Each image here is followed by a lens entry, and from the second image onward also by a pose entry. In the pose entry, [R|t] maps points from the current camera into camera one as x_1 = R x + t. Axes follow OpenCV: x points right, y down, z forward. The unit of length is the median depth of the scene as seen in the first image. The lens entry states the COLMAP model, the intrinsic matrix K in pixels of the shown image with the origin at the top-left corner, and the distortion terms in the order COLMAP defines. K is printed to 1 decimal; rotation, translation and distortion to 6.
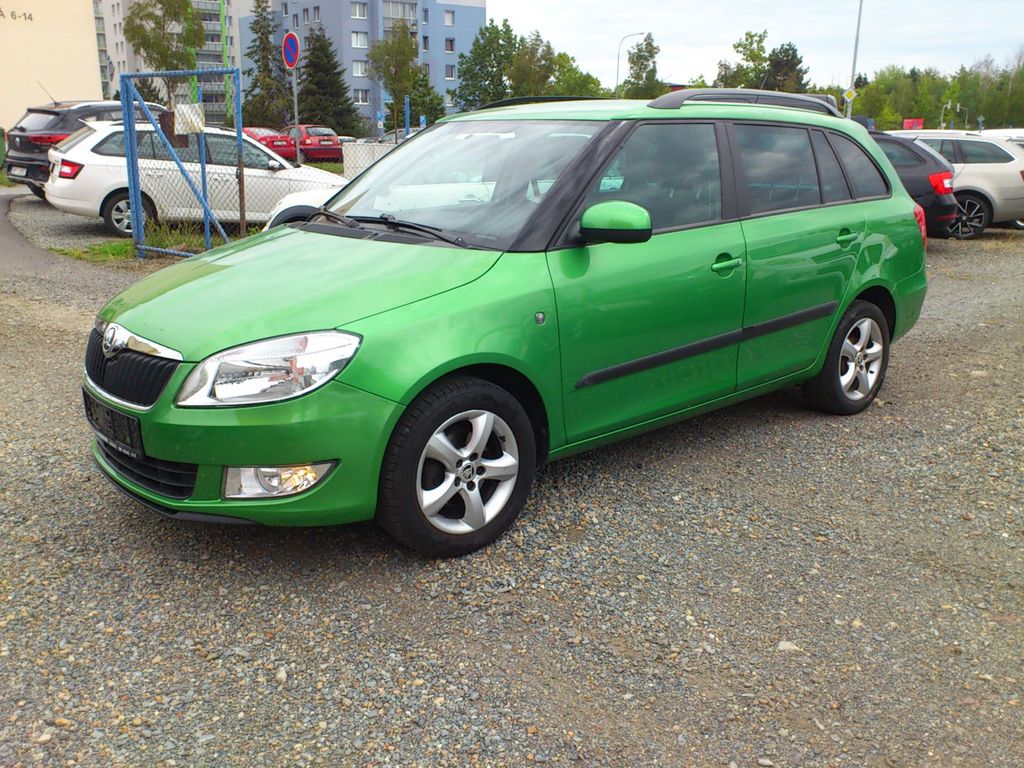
lens RADIAL K [[907.5, 0, 512.1], [0, 907.5, 387.7], [0, 0, 1]] dist [-0.013443, 0.031462]
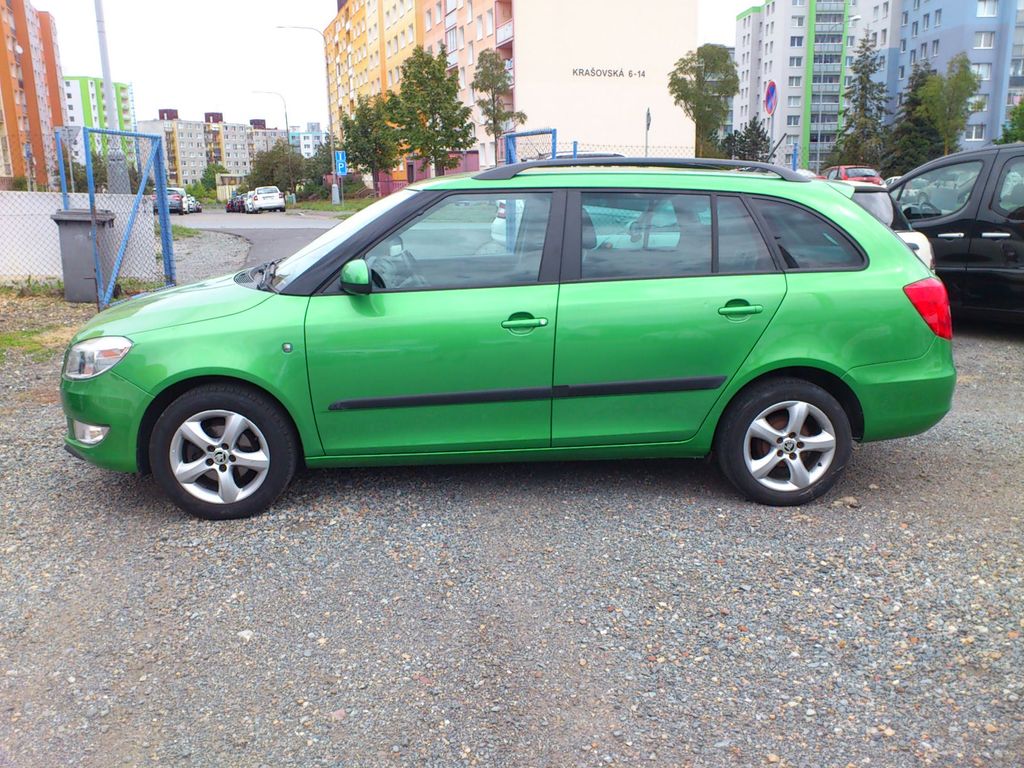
lens RADIAL K [[907.5, 0, 515.2], [0, 907.5, 379.4], [0, 0, 1]] dist [-0.013443, 0.031462]
pose [[0.806870, 0.128243, -0.576641, 0.107799], [-0.155948, 0.987764, 0.001464, -0.008985], [0.569773, 0.088744, 0.816996, 0.016809]]
